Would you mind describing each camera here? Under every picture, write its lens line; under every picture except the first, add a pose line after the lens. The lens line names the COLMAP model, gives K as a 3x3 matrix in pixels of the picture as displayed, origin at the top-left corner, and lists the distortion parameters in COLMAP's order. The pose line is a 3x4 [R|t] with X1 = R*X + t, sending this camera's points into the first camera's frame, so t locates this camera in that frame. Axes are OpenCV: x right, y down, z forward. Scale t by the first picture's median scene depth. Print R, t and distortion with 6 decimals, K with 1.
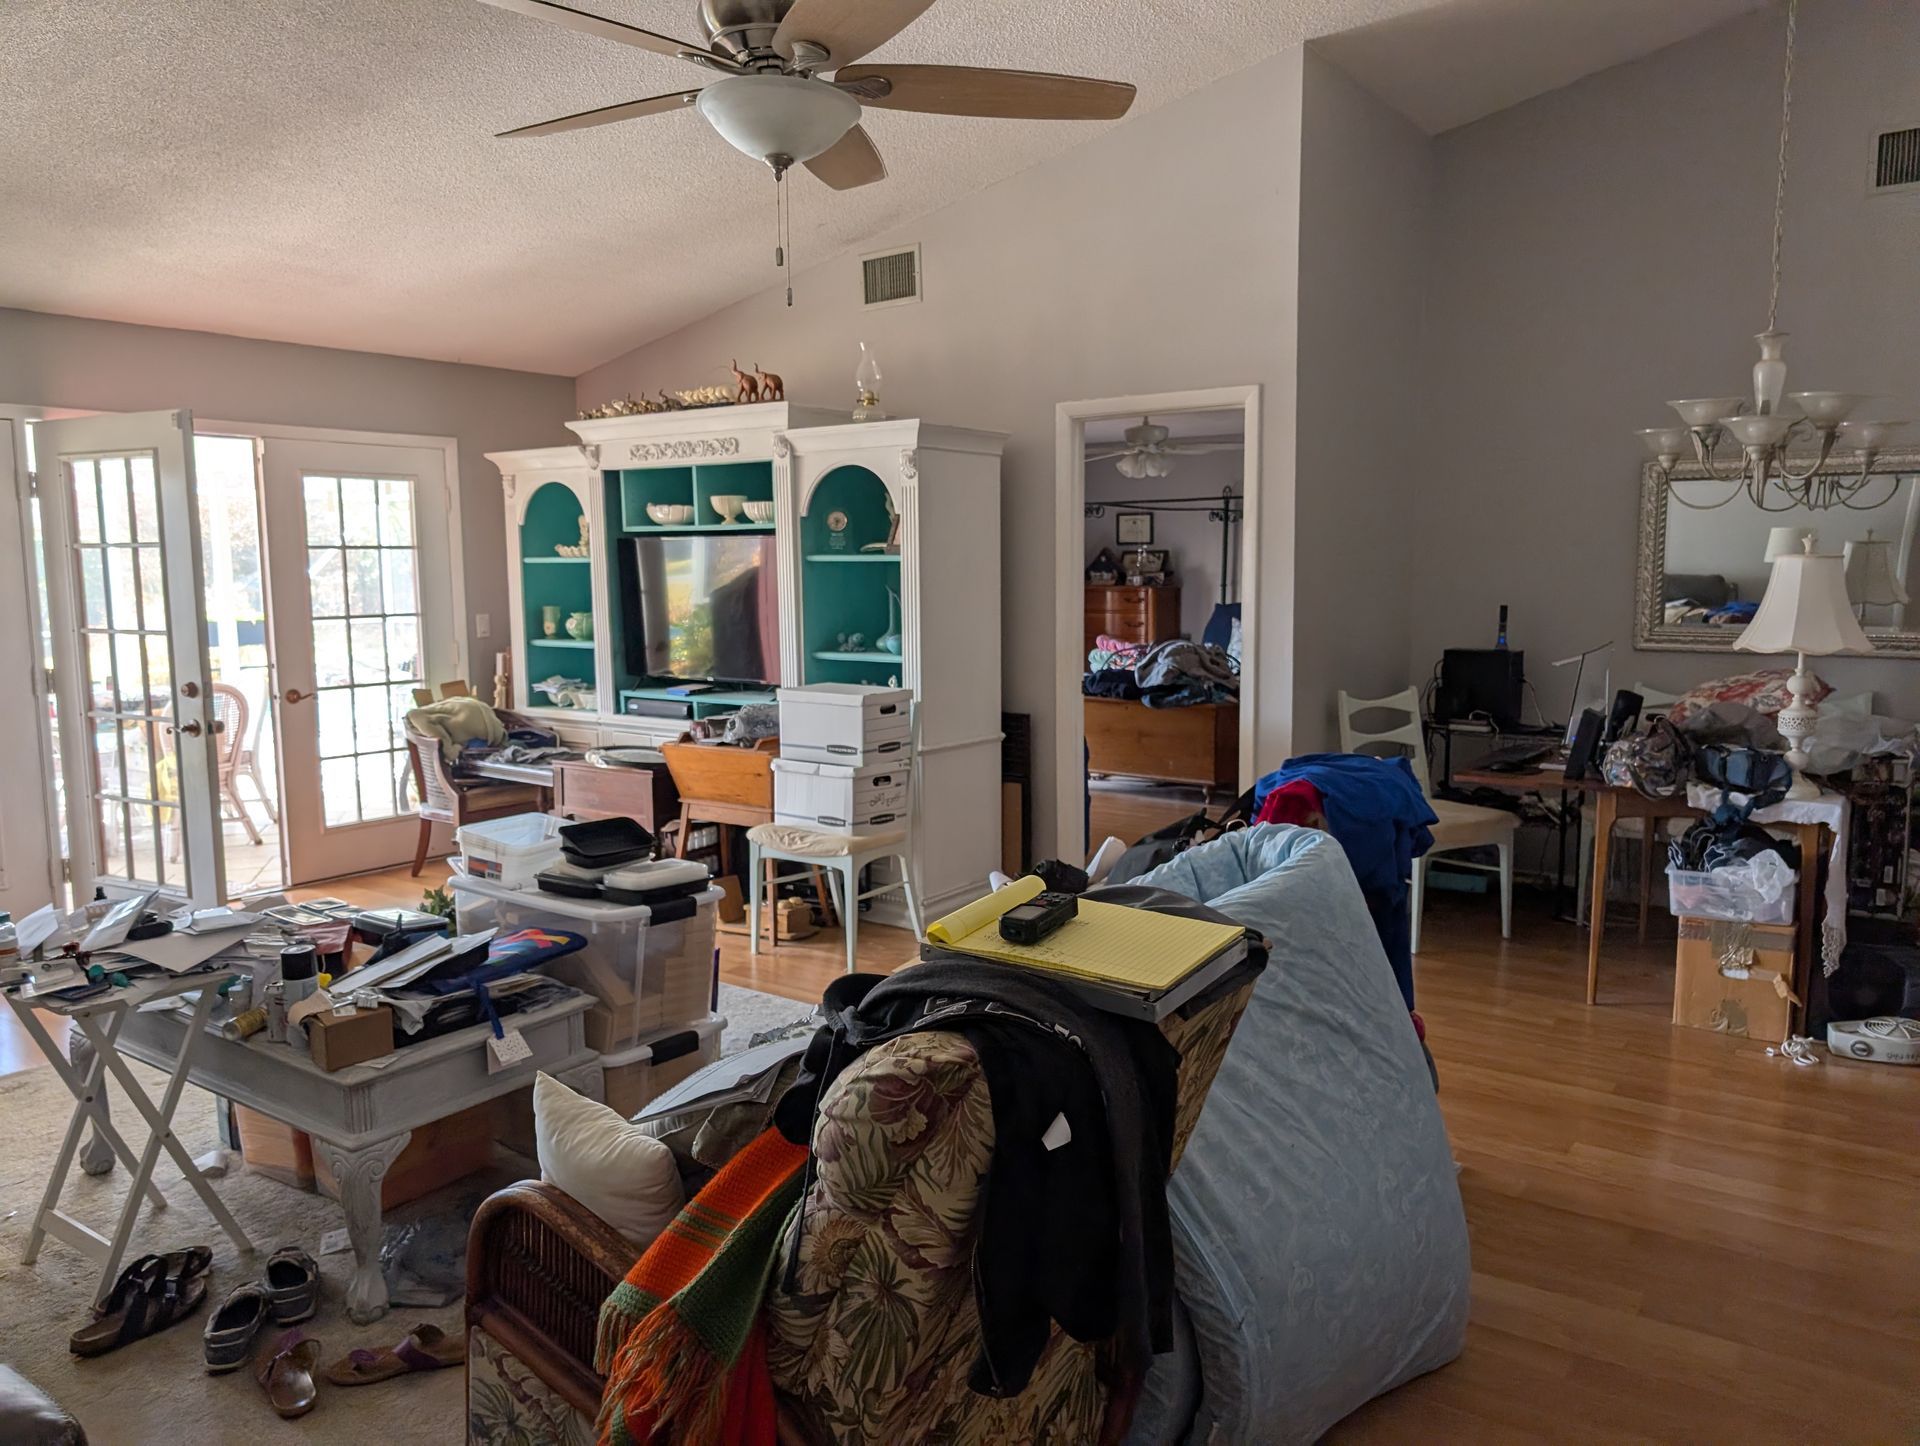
lens RADIAL K [[1379.2, 0, 965.5], [0, 1379.2, 728.7], [0, 0, 1]] dist [0.018436, -0.018205]
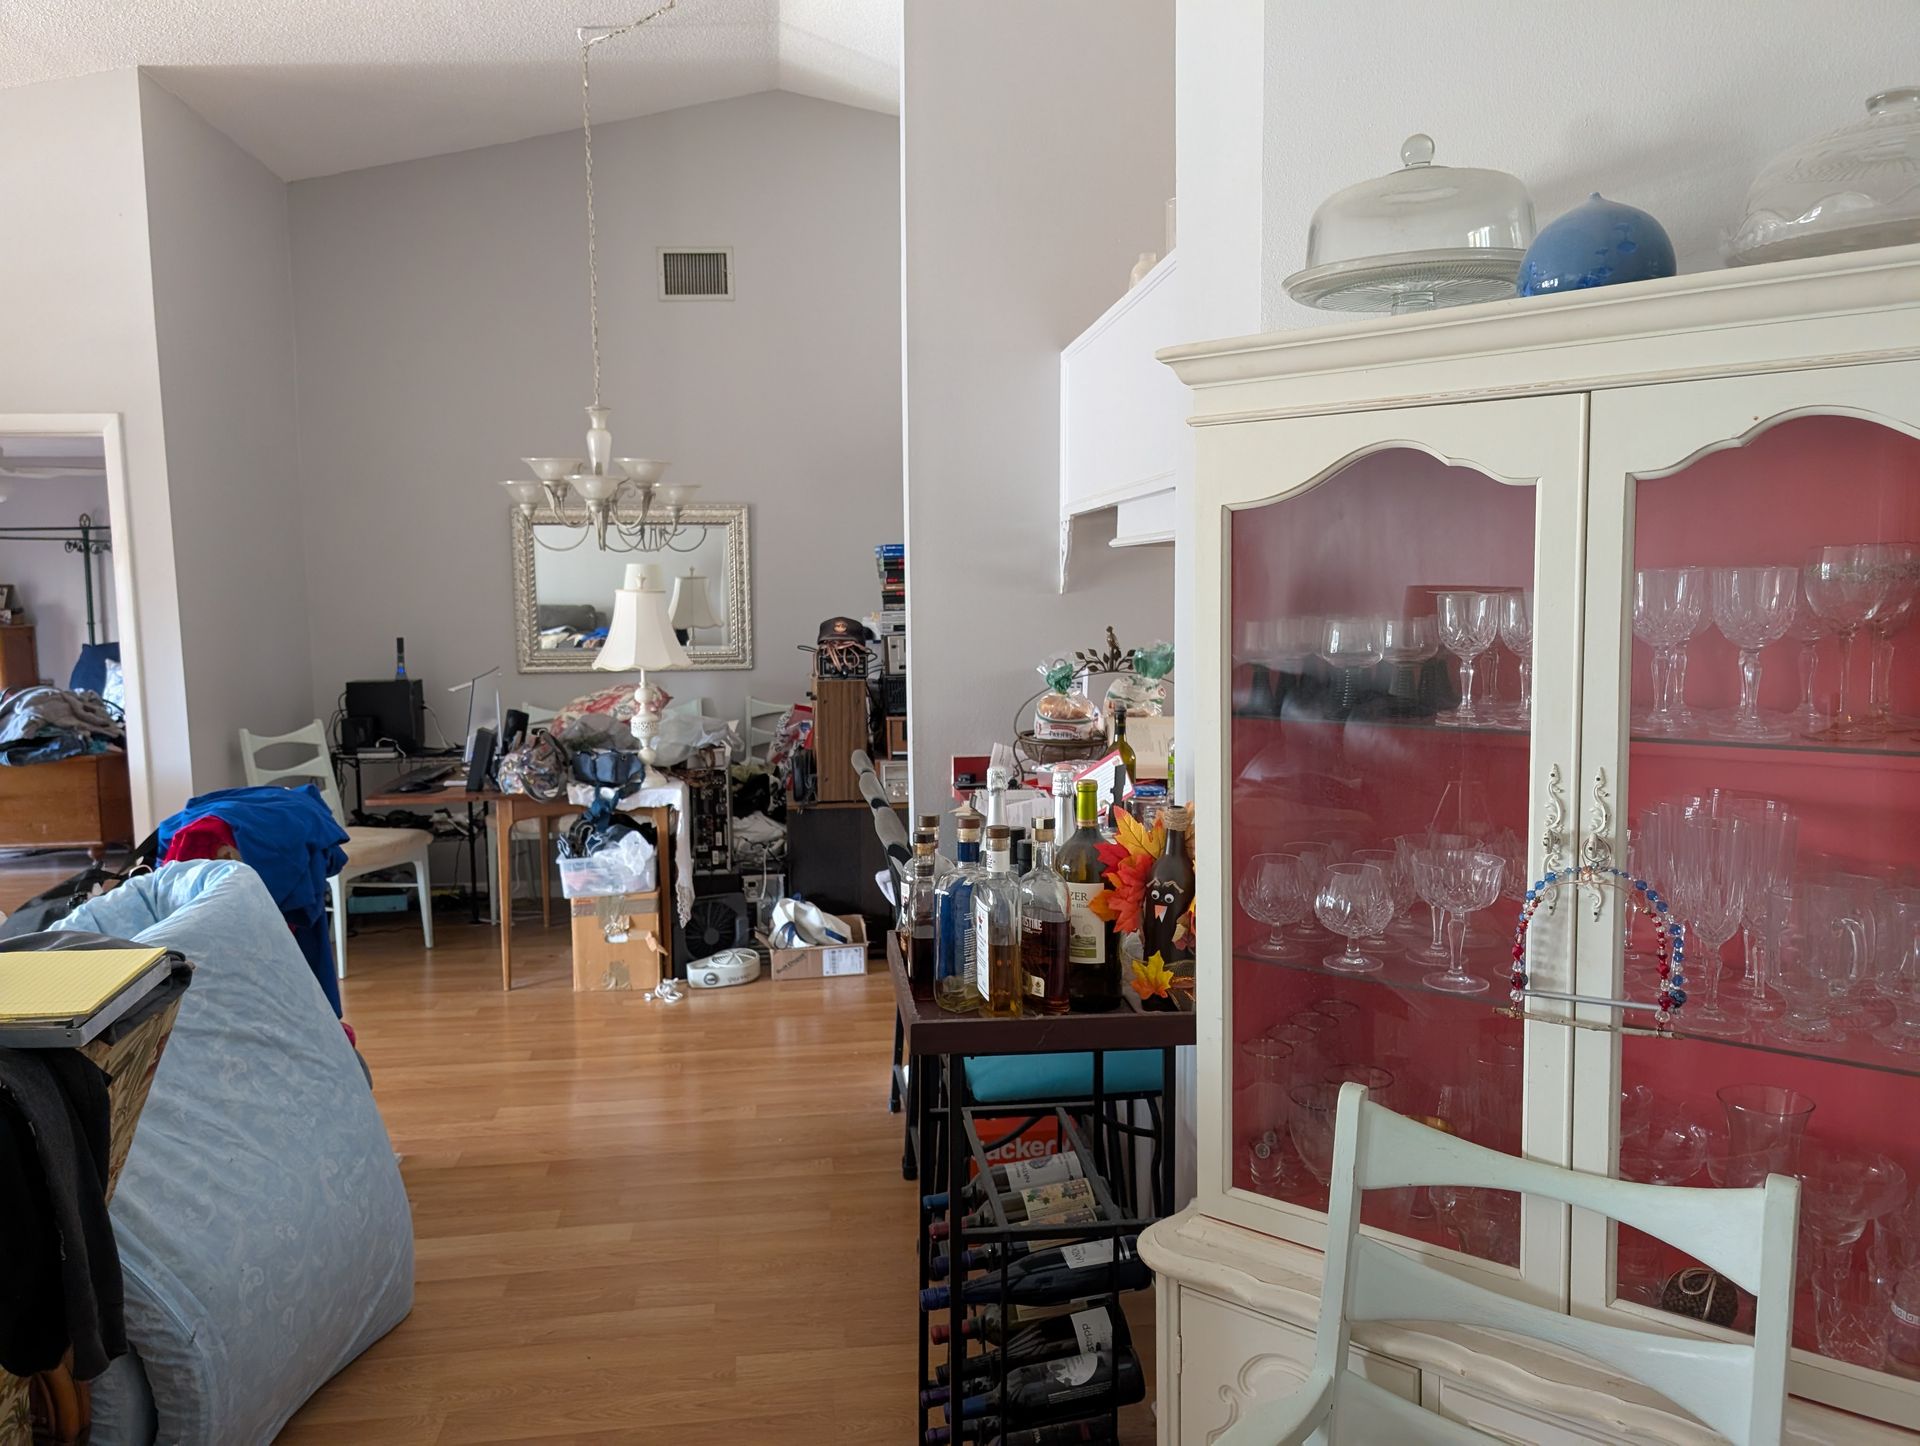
lens RADIAL K [[1379.2, 0, 929.3], [0, 1379.2, 717.3], [0, 0, 1]] dist [0.018436, -0.018205]
pose [[0.745190, -0.070616, 0.663103, -0.021370], [0.090619, 0.995877, 0.004216, 0.005334], [-0.660667, 0.056948, 0.748516, -0.079421]]
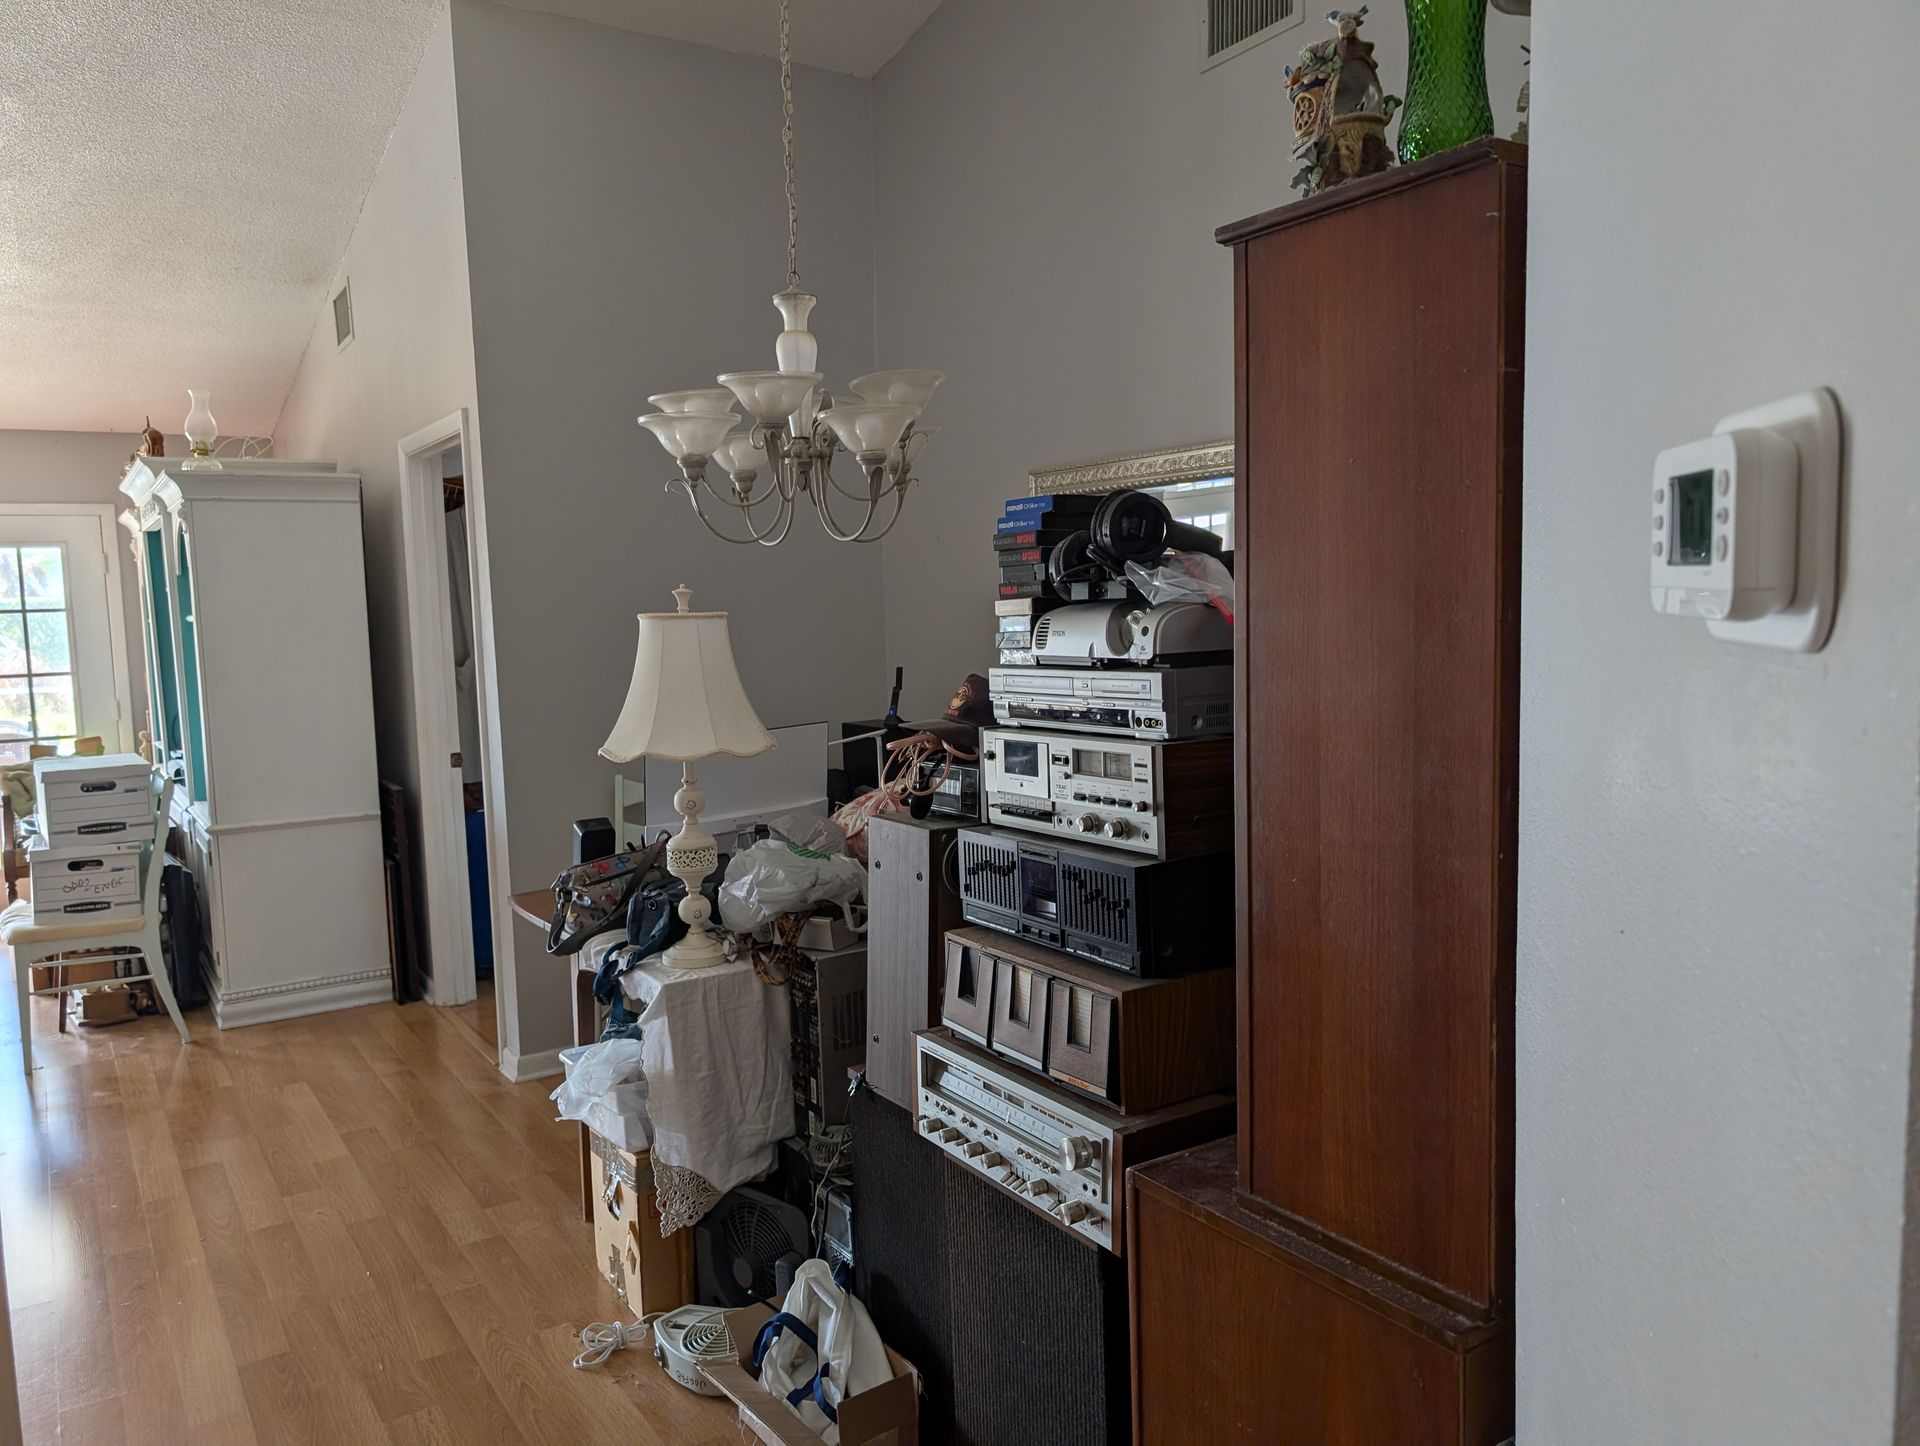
lens RADIAL K [[1379.2, 0, 961.9], [0, 1379.2, 727.1], [0, 0, 1]] dist [0.018436, -0.018205]
pose [[0.936835, 0.013439, -0.349513, 0.926193], [-0.020957, 0.999623, -0.017736, -0.057268], [0.349143, 0.023940, 0.936764, 0.387672]]
